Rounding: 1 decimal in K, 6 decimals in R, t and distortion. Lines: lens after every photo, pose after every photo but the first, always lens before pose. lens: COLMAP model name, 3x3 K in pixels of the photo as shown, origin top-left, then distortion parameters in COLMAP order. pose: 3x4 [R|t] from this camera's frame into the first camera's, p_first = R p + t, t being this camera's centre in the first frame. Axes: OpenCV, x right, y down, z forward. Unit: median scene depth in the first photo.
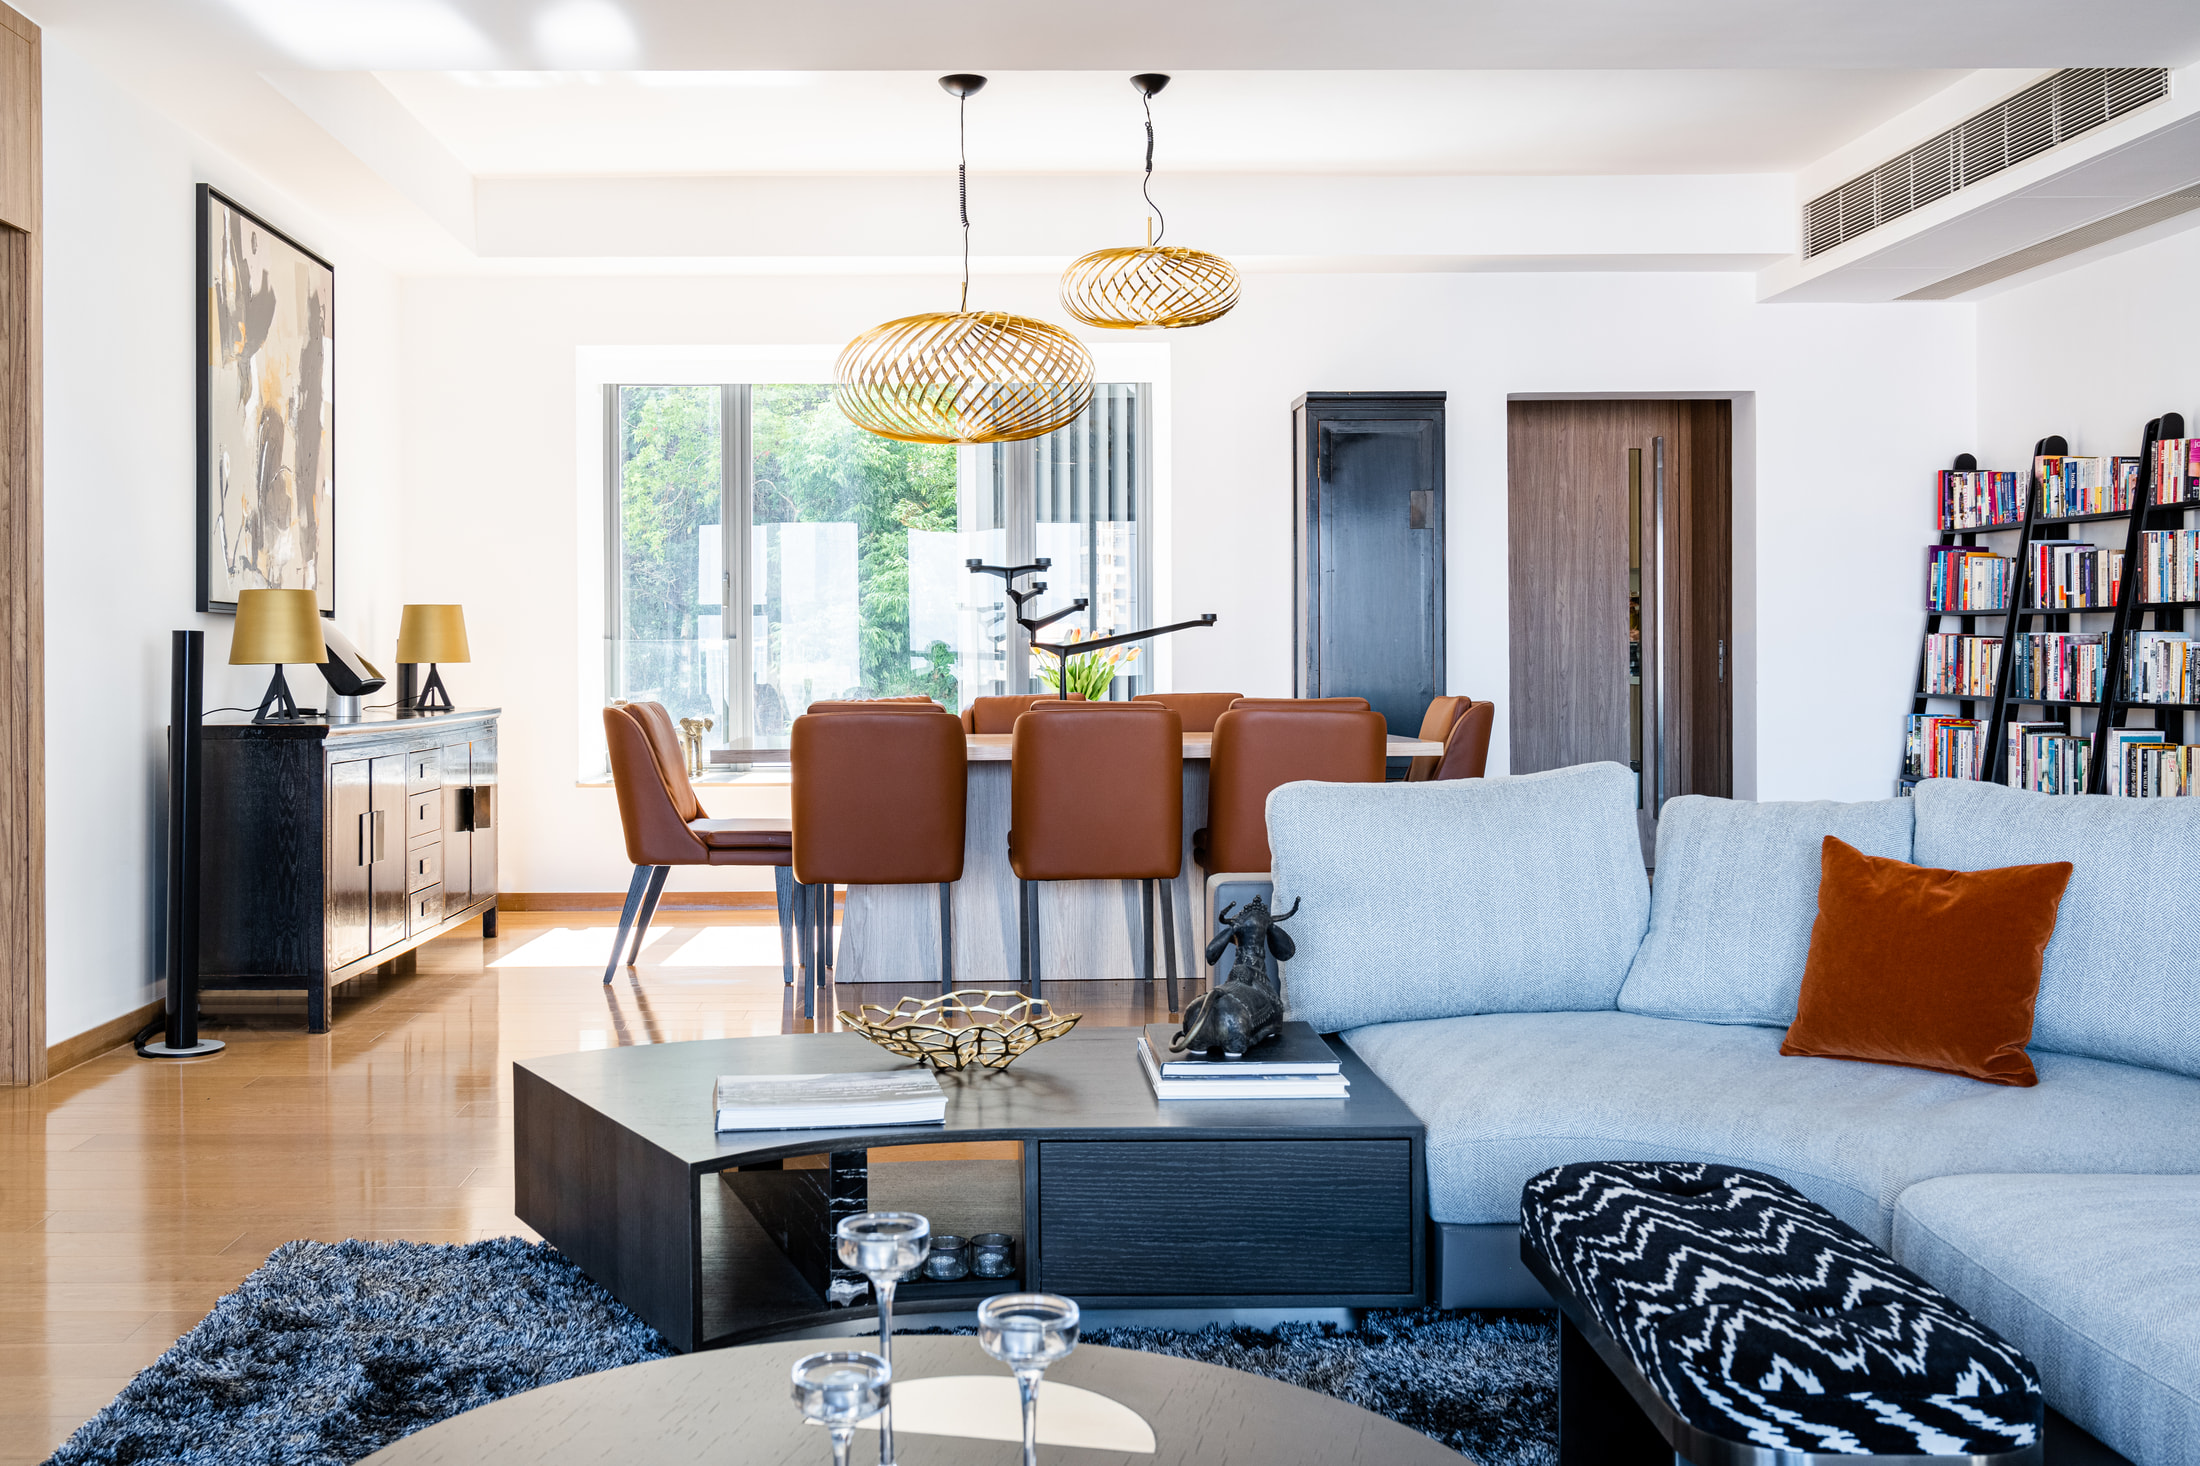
lens RADIAL K [[2088.7, 0, 976.9], [0, 2088.7, 684.9], [0, 0, 1]] dist [-0.005065, 0.000000]
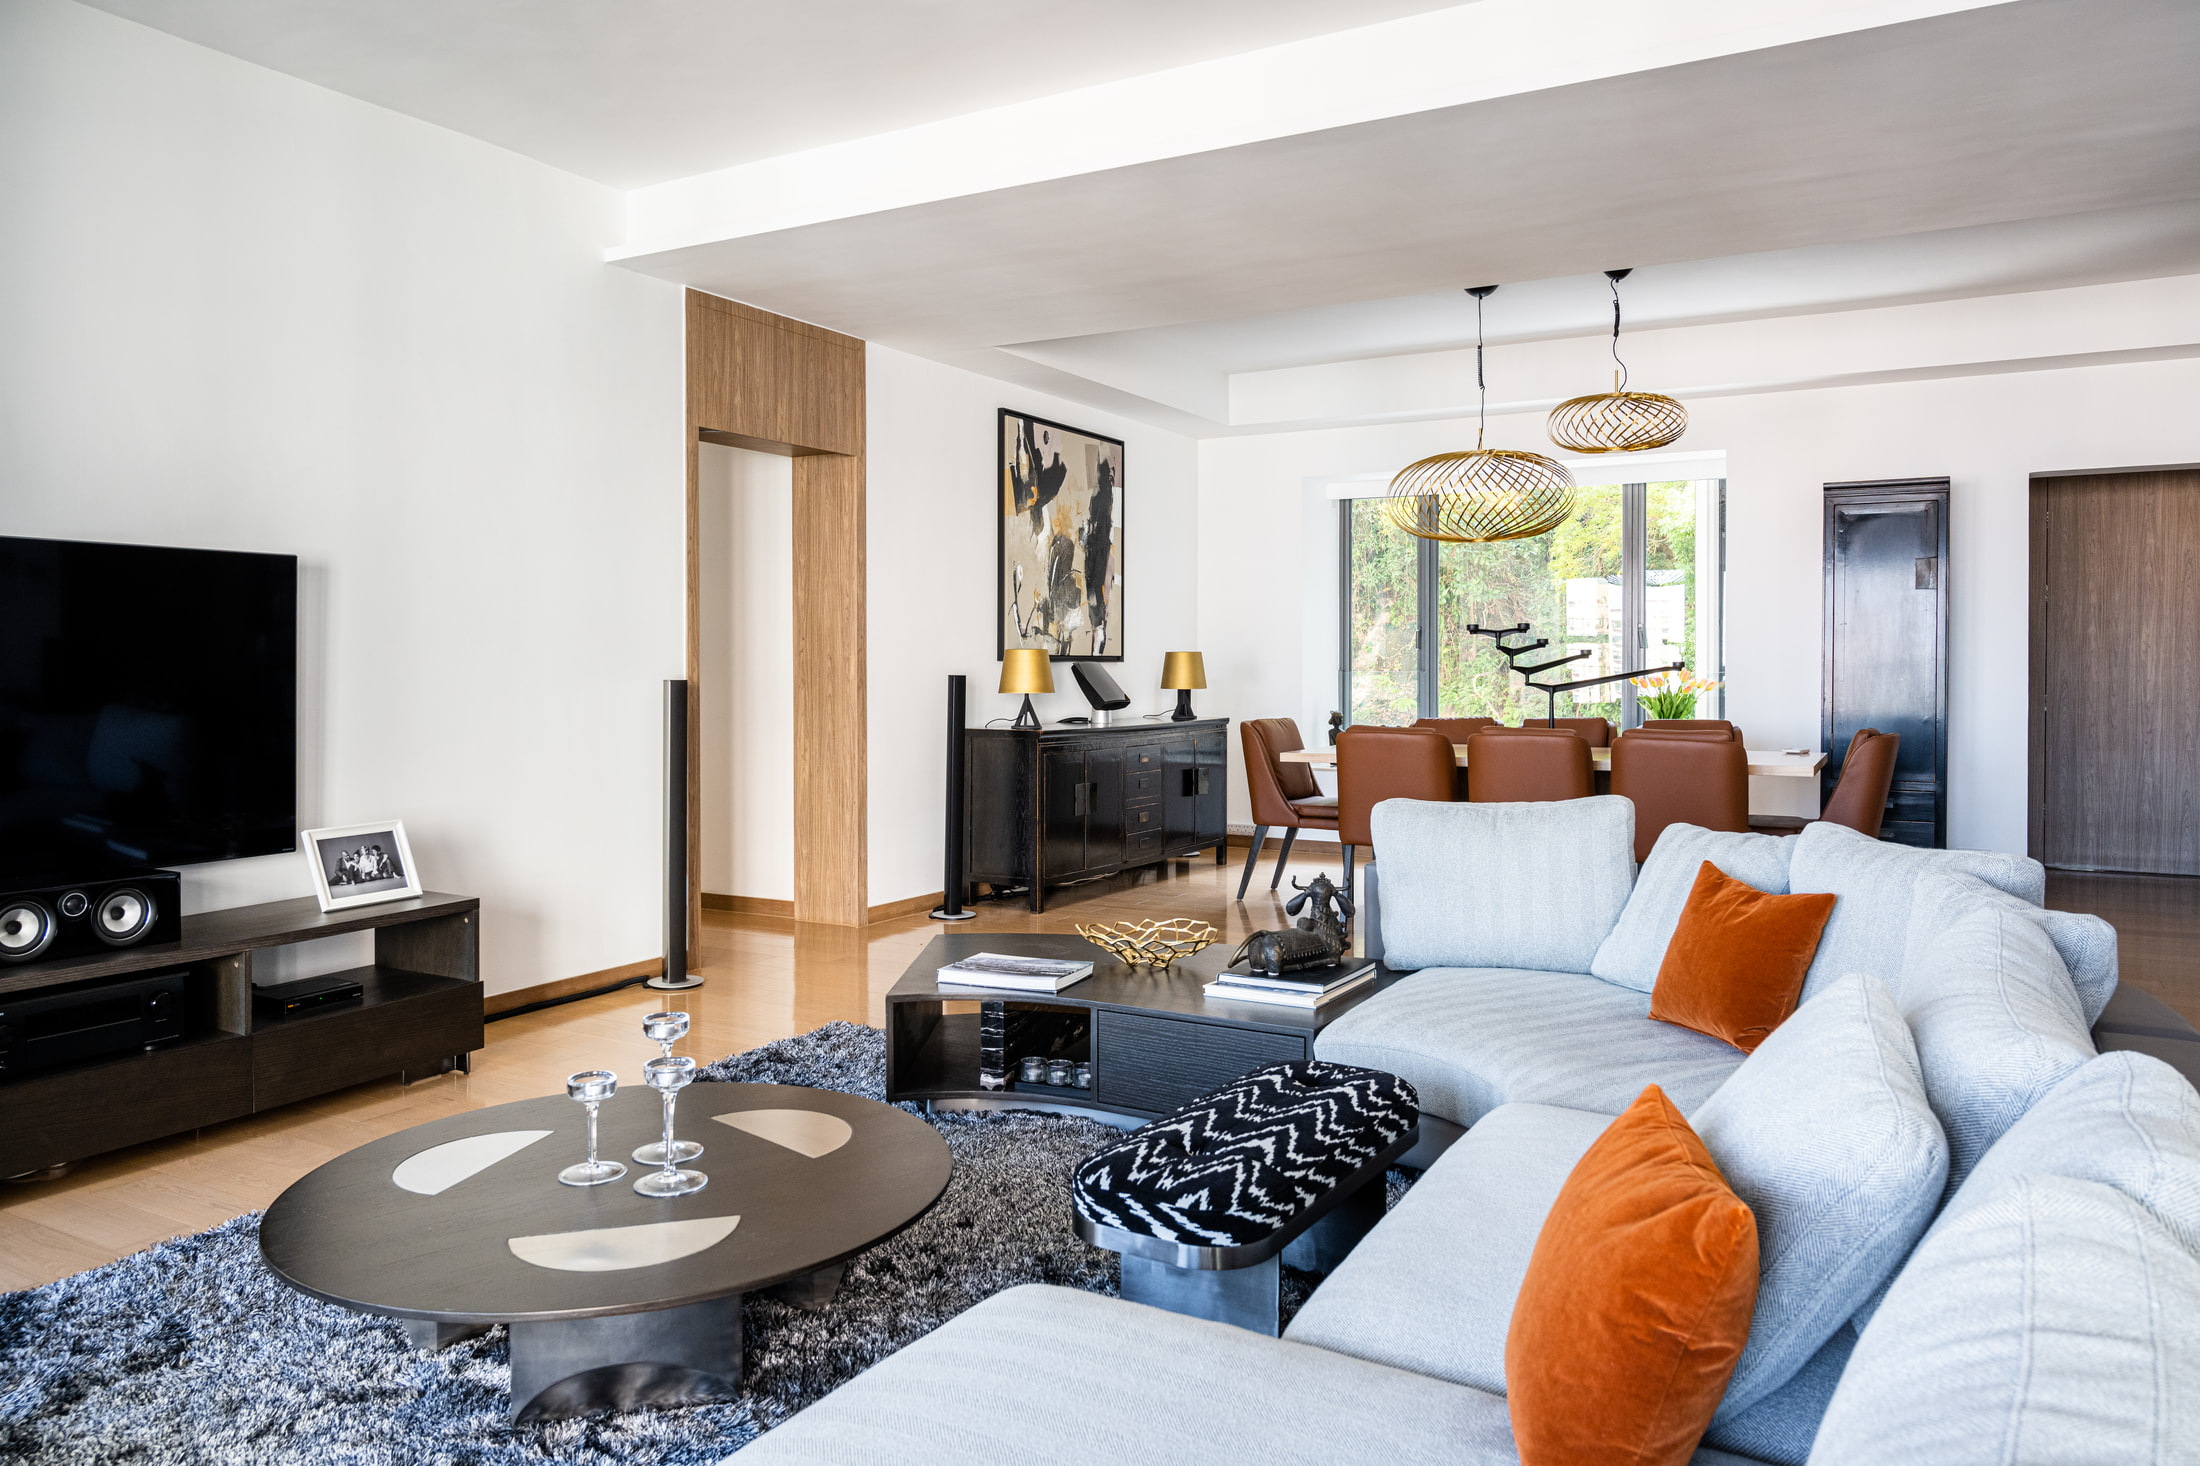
lens RADIAL K [[1492.9, 0, 1094.6], [0, 1492.9, 705.2], [0, 0, 1]] dist [-0.000921, 0.000097]
pose [[0.864424, 0.019510, -0.502385, 0.283780], [-0.011489, 0.999752, 0.019055, -0.021302], [0.502632, -0.010700, 0.864434, -0.012343]]
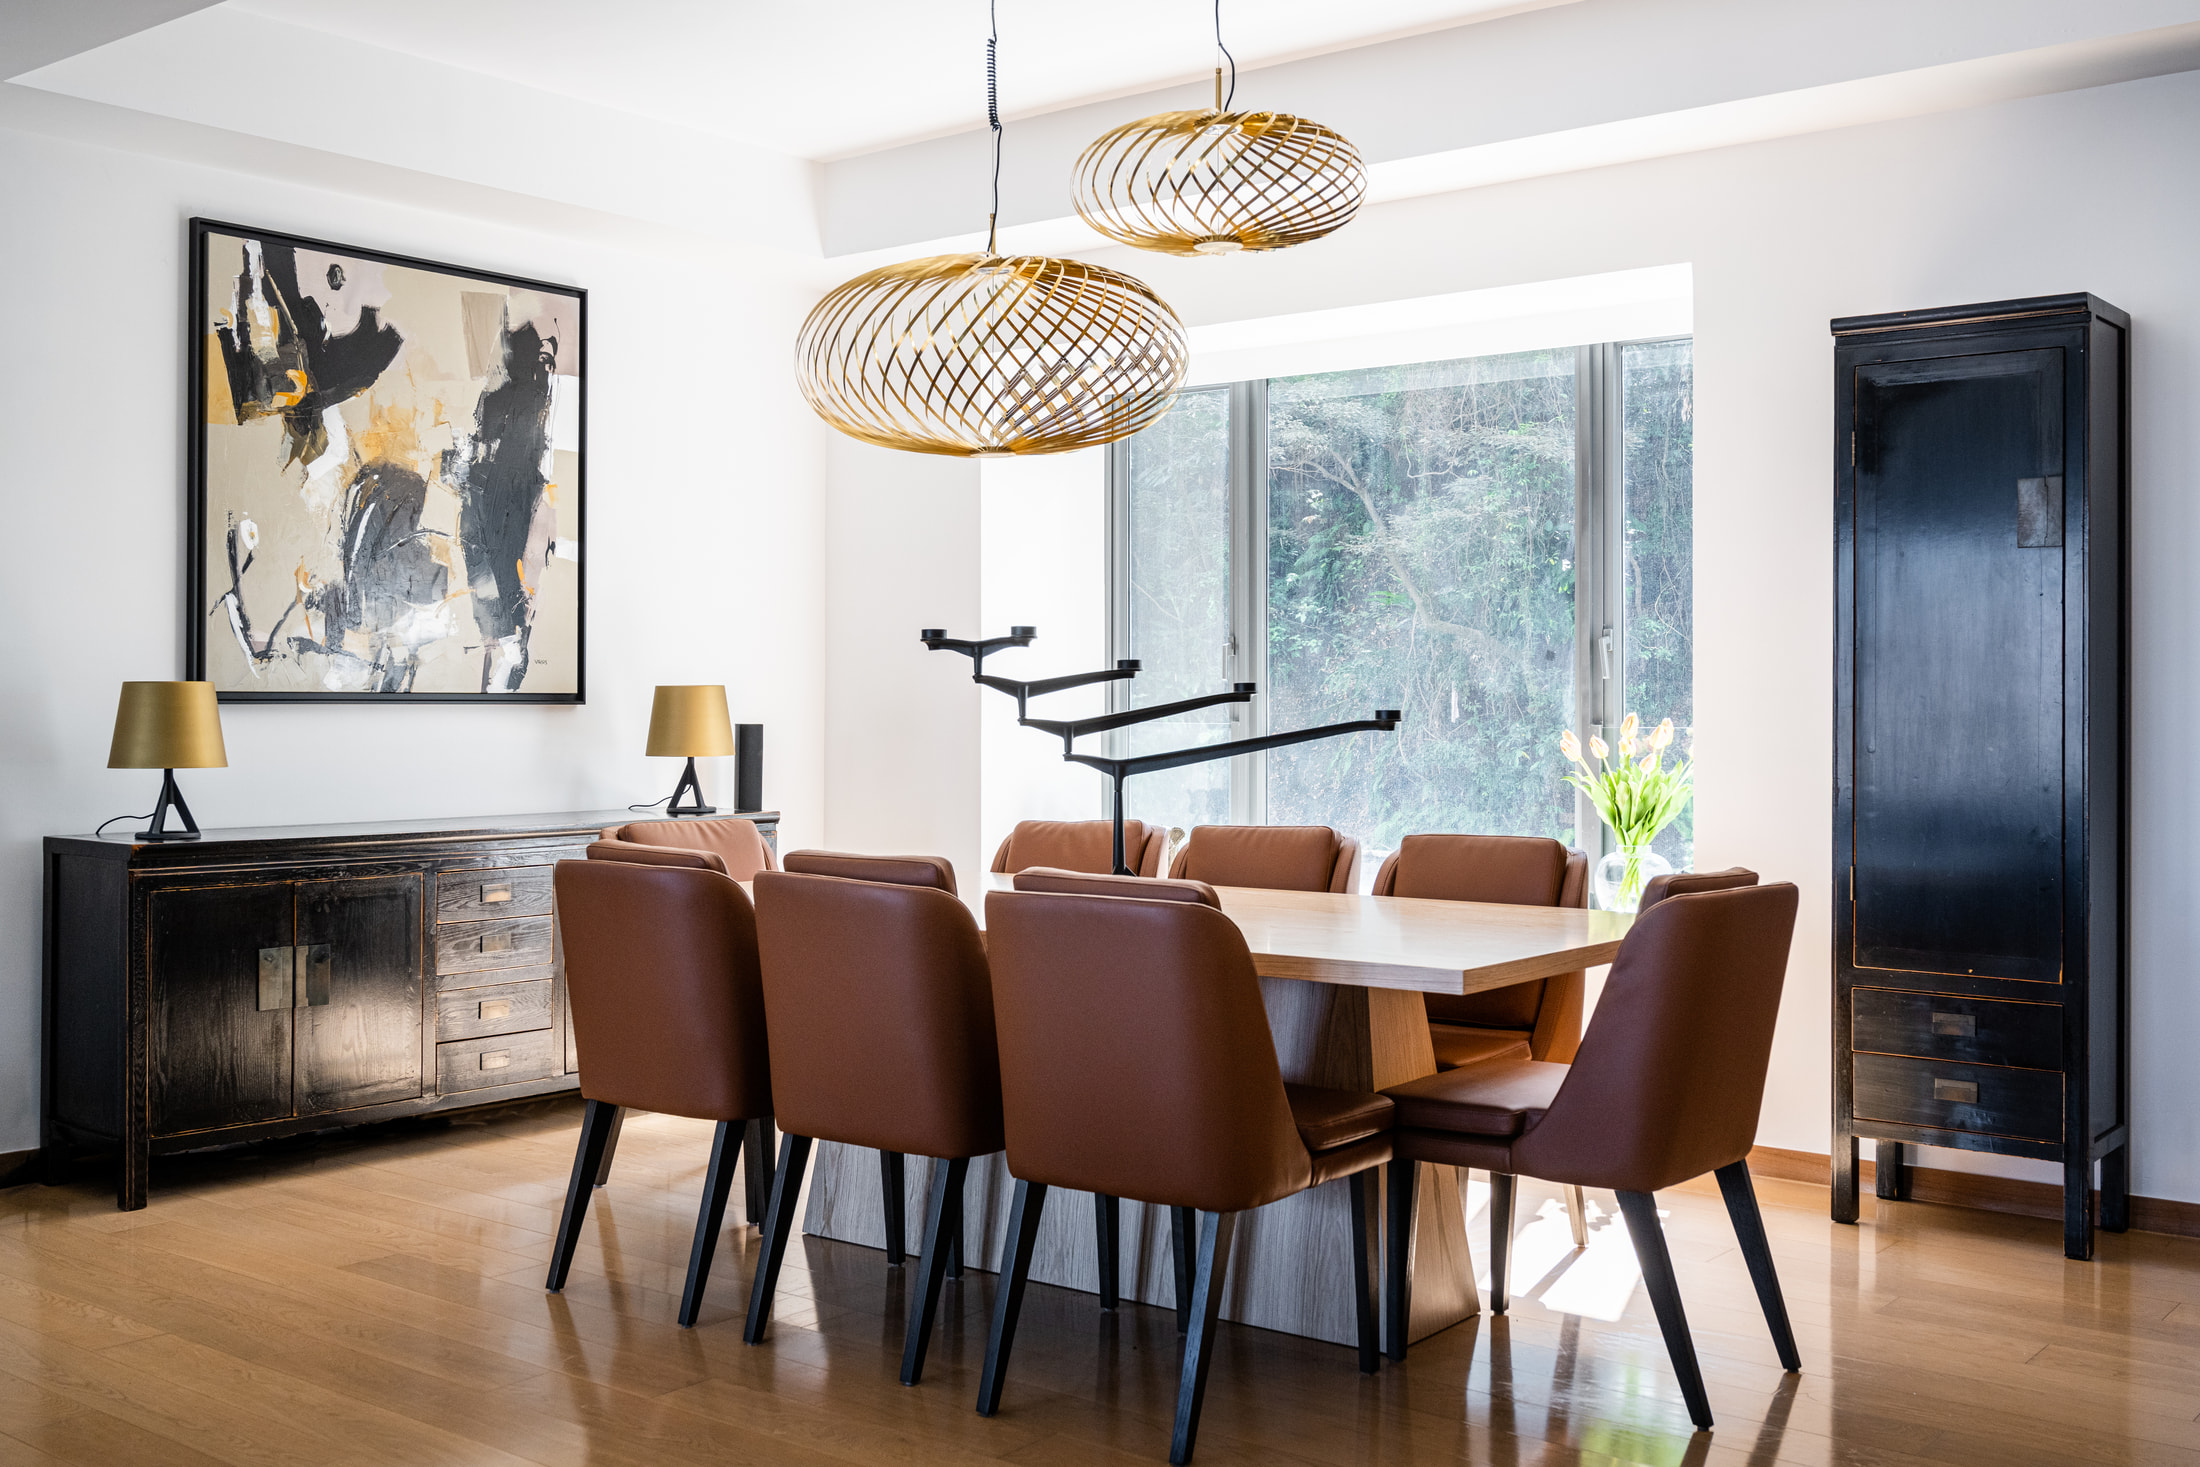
lens RADIAL K [[2222.1, 0, 1077.1], [0, 2222.1, 684.3], [0, 0, 1]] dist [0.028948, 0.000000]
pose [[0.766938, 0.003338, -0.641712, 0.481594], [-0.014919, 0.999809, -0.012629, -0.034007], [0.641548, 0.019259, 0.766841, 0.477147]]
